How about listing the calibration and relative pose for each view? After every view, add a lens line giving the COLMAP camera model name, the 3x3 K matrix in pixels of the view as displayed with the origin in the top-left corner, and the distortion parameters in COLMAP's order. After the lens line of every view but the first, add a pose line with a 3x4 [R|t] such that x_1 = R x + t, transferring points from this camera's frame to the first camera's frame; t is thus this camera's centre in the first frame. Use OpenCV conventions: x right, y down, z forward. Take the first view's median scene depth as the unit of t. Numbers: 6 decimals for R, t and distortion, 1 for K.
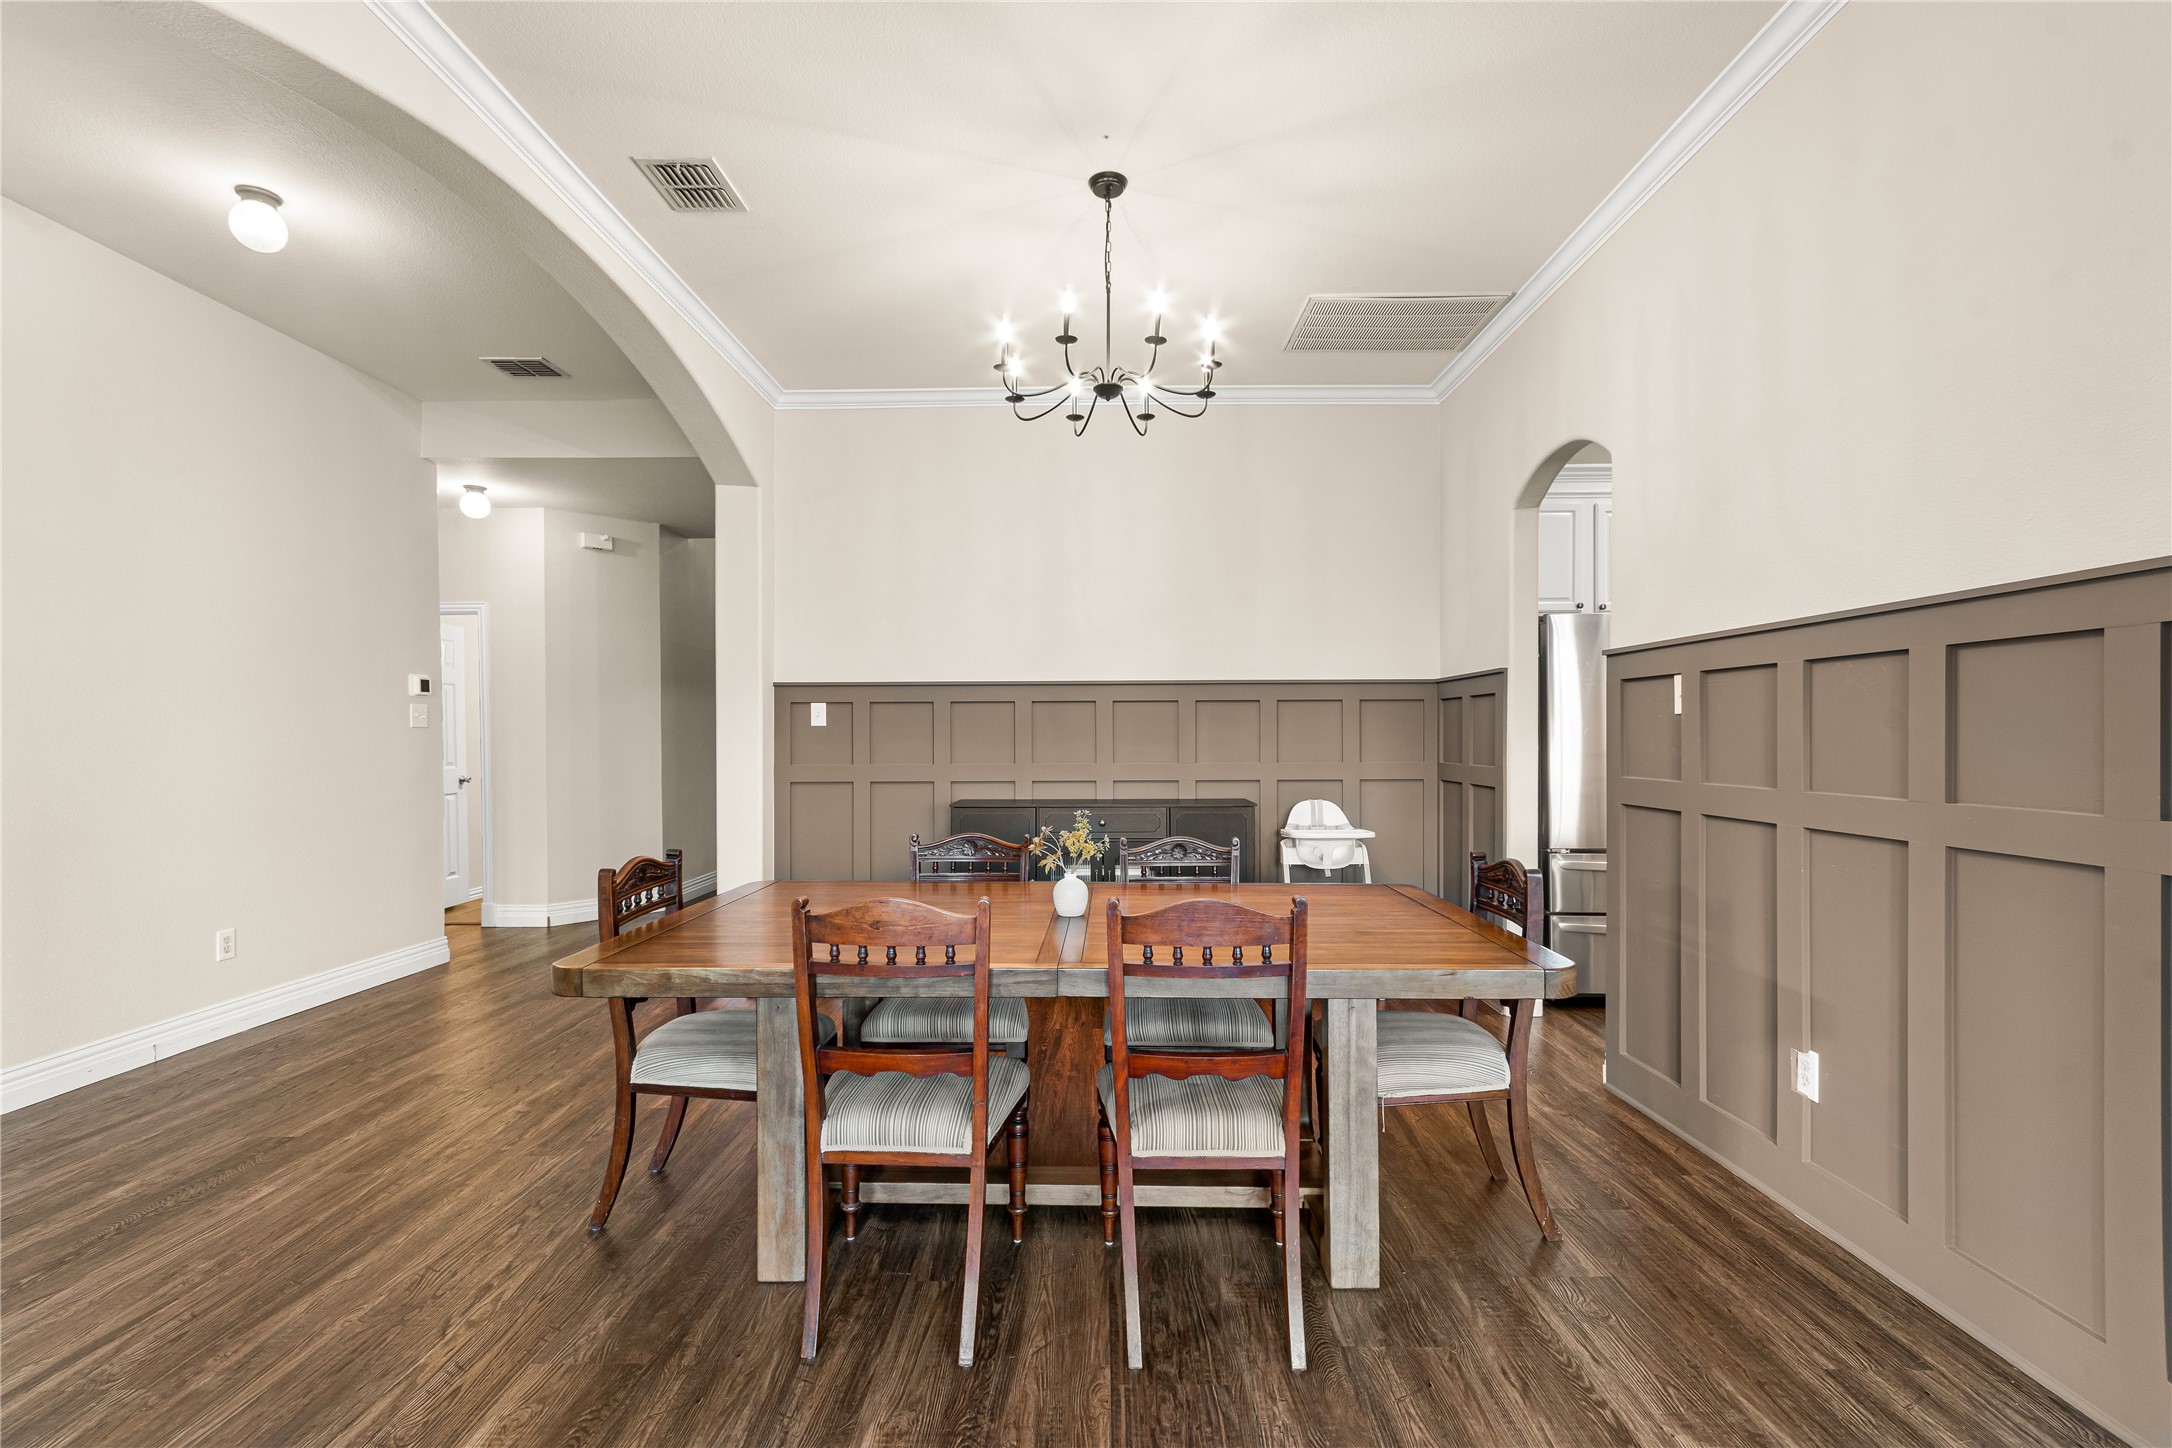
lens RADIAL K [[954.6, 0, 1086.0], [0, 954.6, 731.3], [0, 0, 1]] dist [0.001962, 0.000086]
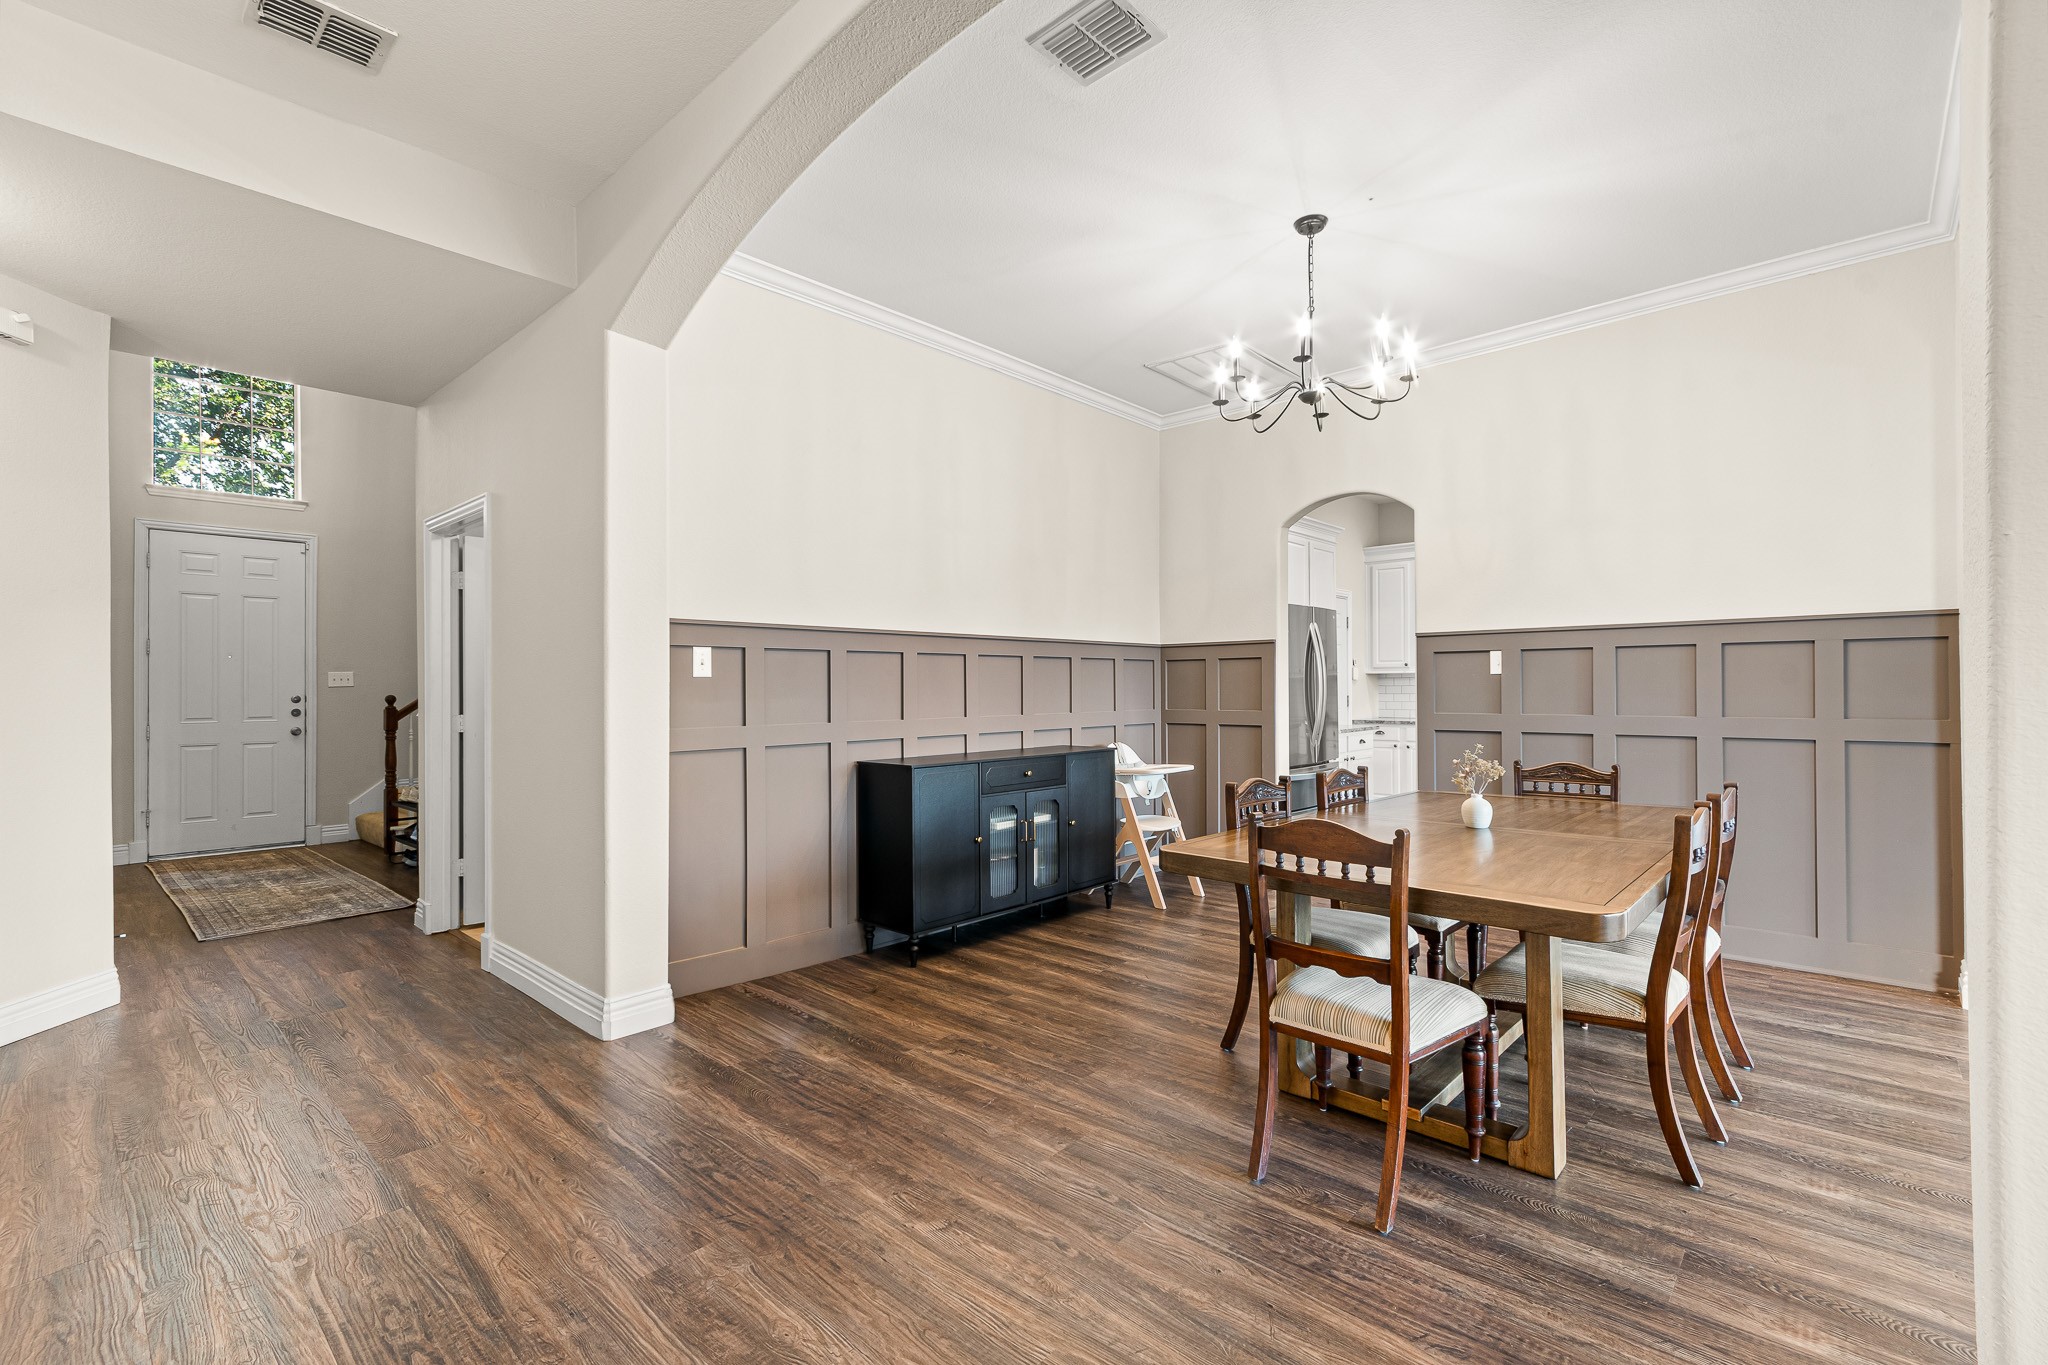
lens RADIAL K [[922.4, 0, 1024.0], [0, 922.4, 682.5], [0, 0, 1]] dist [0.017963, 0.000029]
pose [[0.656230, 0.003893, 0.754551, -0.720537], [-0.000027, 0.999987, -0.005135, 0.002993], [-0.754561, 0.003350, 0.656221, 0.344774]]
